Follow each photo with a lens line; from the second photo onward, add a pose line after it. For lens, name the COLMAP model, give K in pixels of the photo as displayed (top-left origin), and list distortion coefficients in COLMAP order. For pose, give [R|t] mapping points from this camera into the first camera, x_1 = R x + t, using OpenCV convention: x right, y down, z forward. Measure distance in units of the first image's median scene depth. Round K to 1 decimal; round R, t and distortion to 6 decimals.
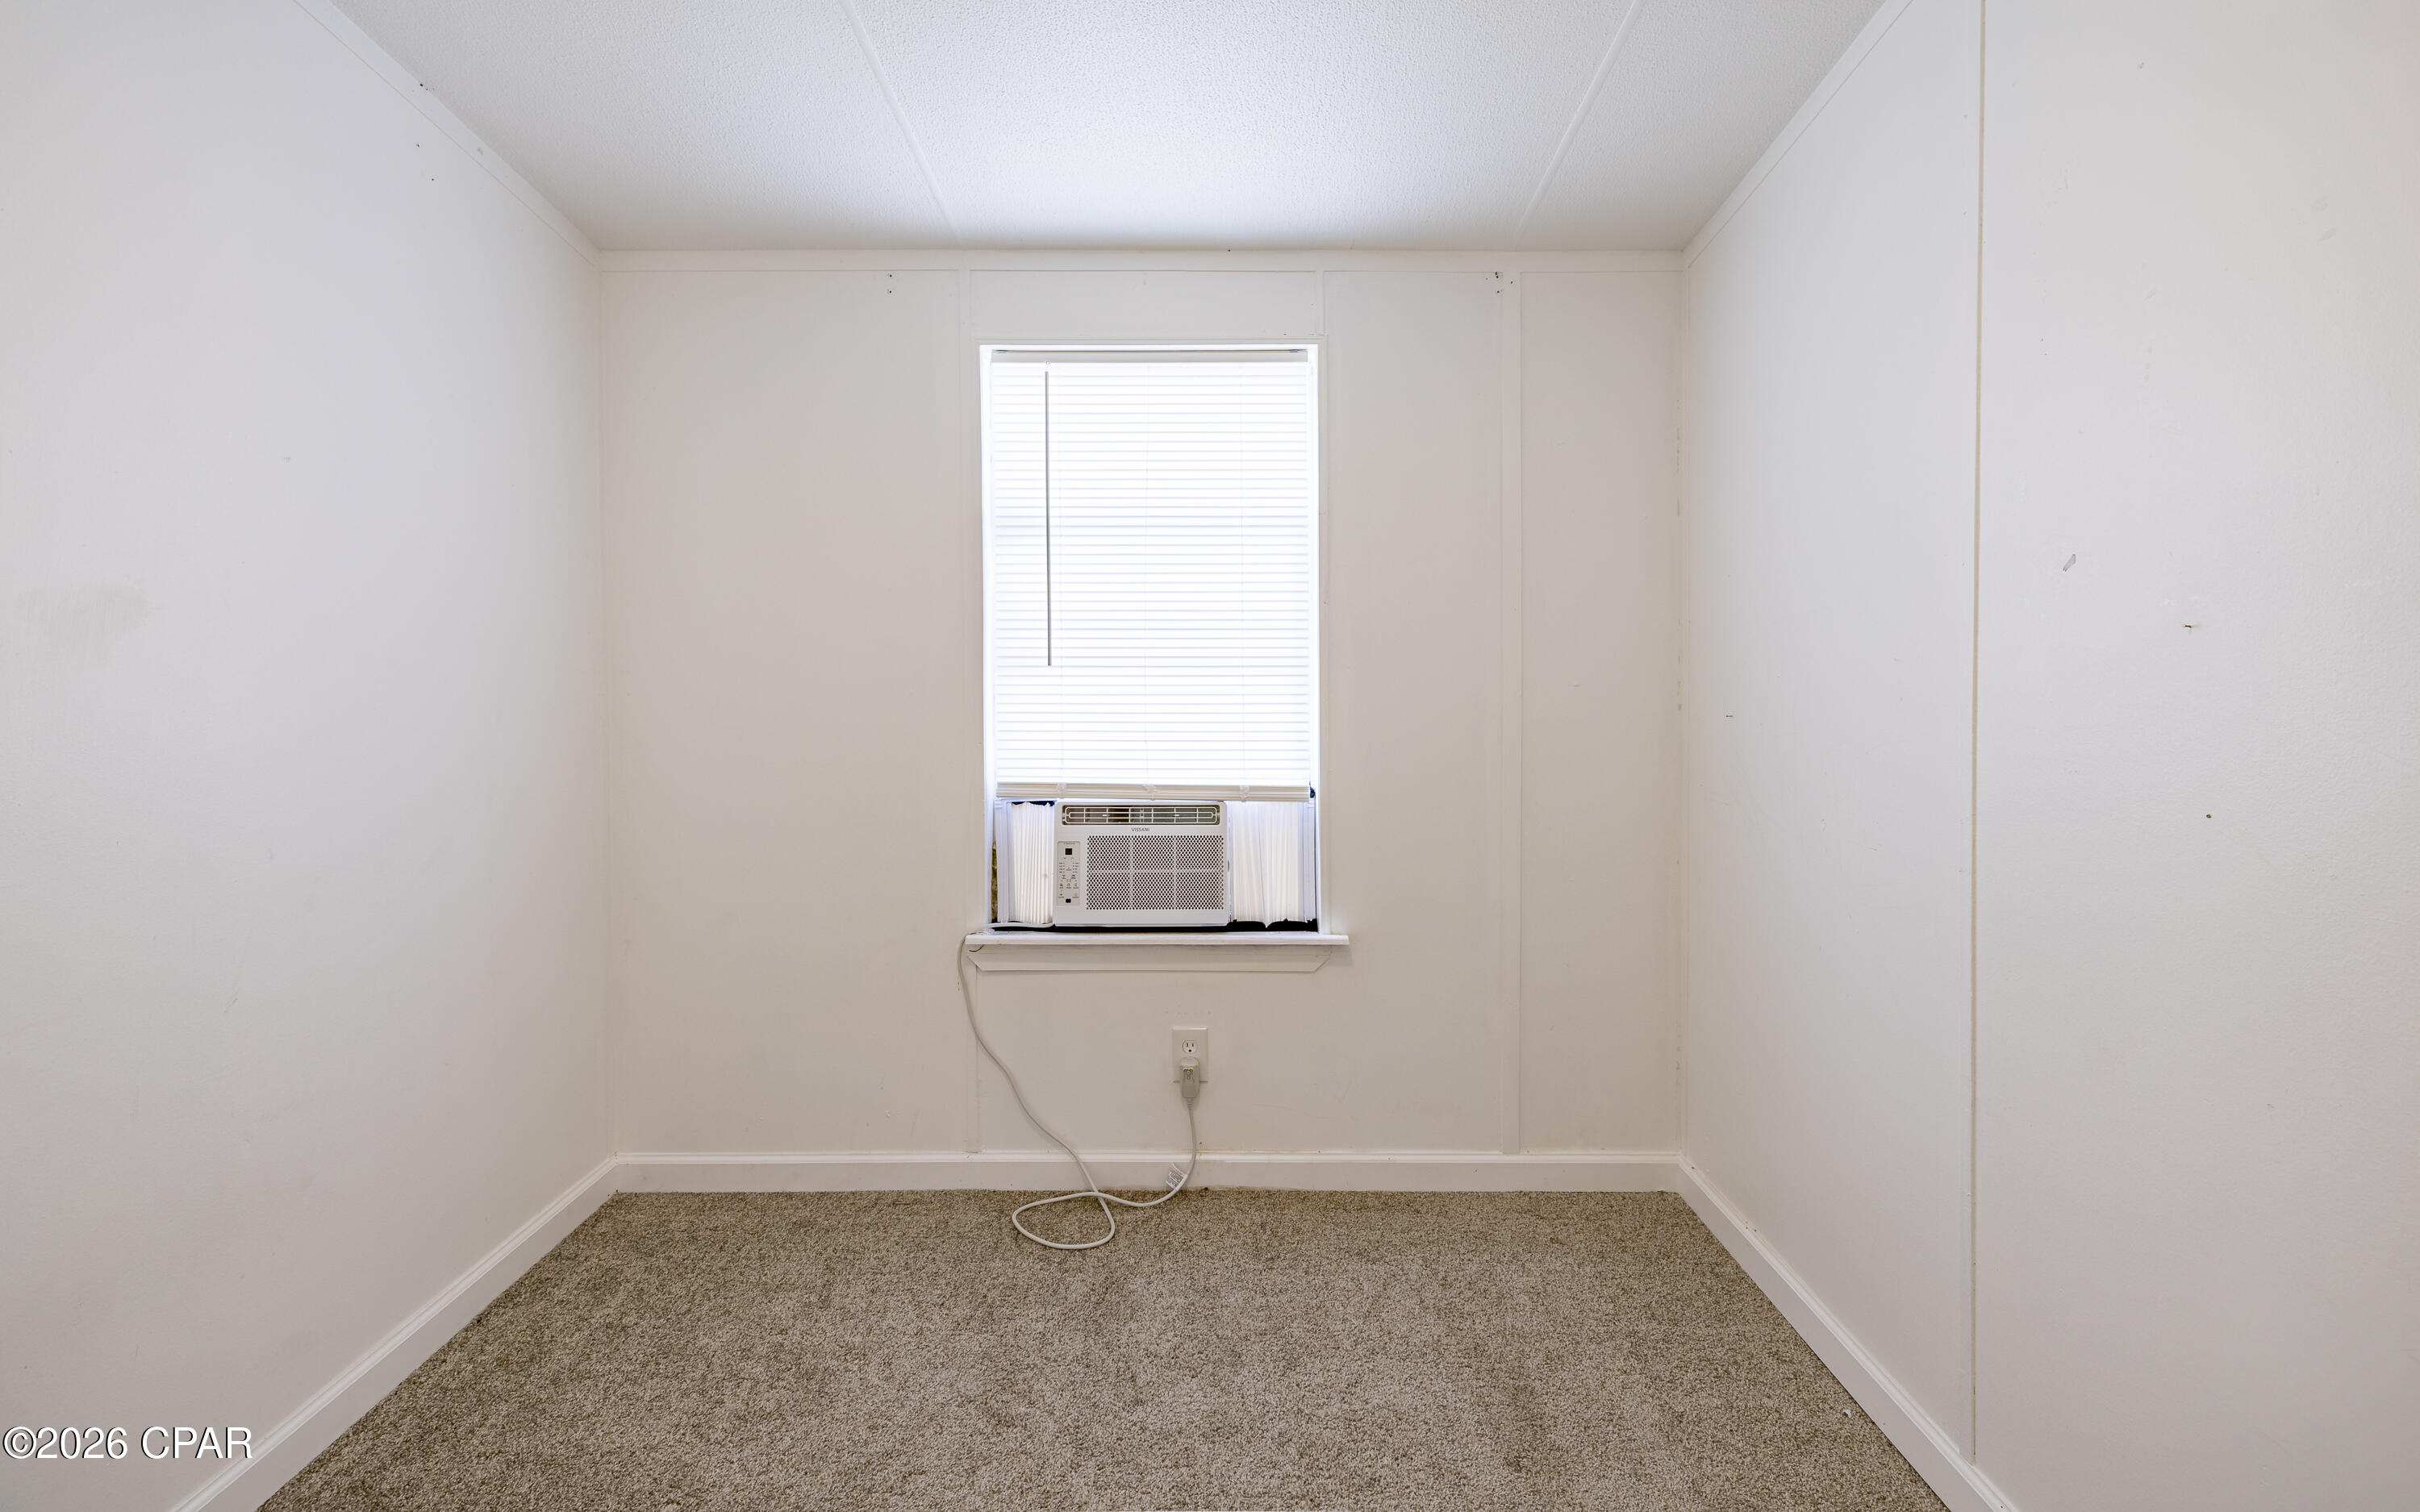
lens RADIAL K [[1003.7, 0, 1231.2], [0, 1003.7, 681.7], [0, 0, 1]] dist [-0.001984, 0.001096]
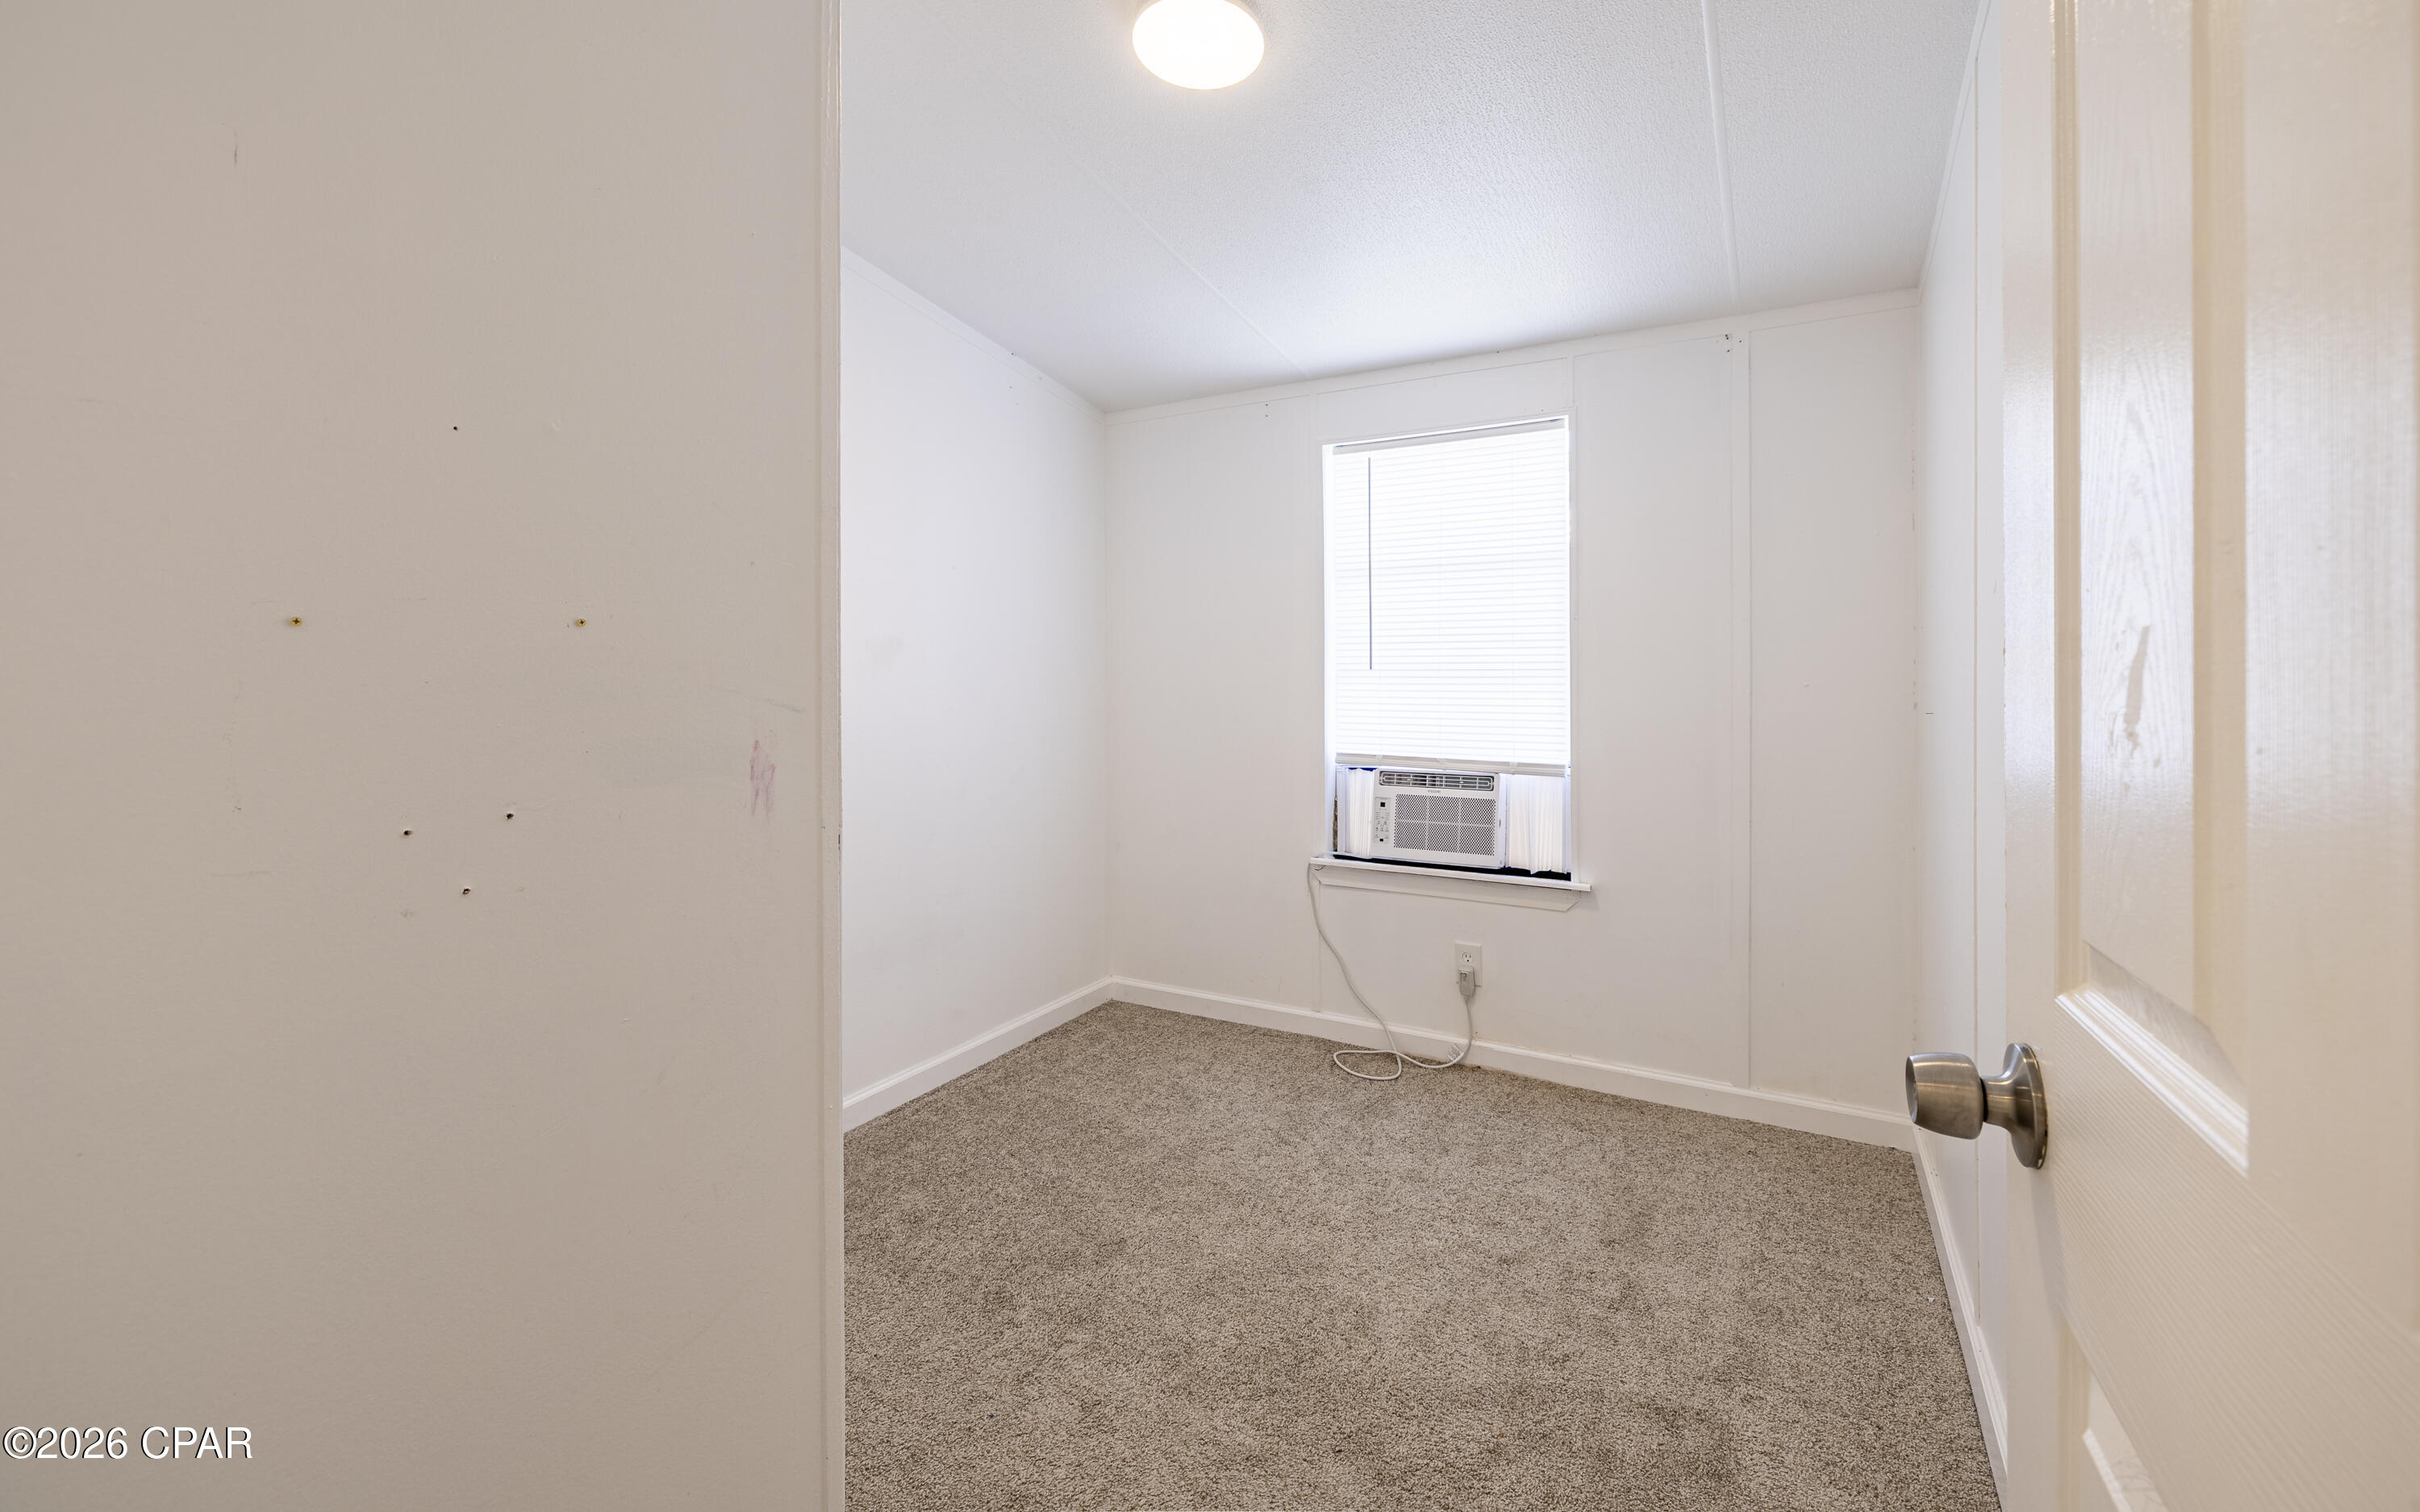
lens RADIAL K [[1003.7, 0, 1235.1], [0, 1003.7, 675.5], [0, 0, 1]] dist [-0.001984, 0.001096]
pose [[0.876027, -0.000799, -0.482261, 0.331430], [-0.003341, 0.999965, -0.007725, 0.003598], [0.482250, 0.008378, 0.875993, -0.311464]]
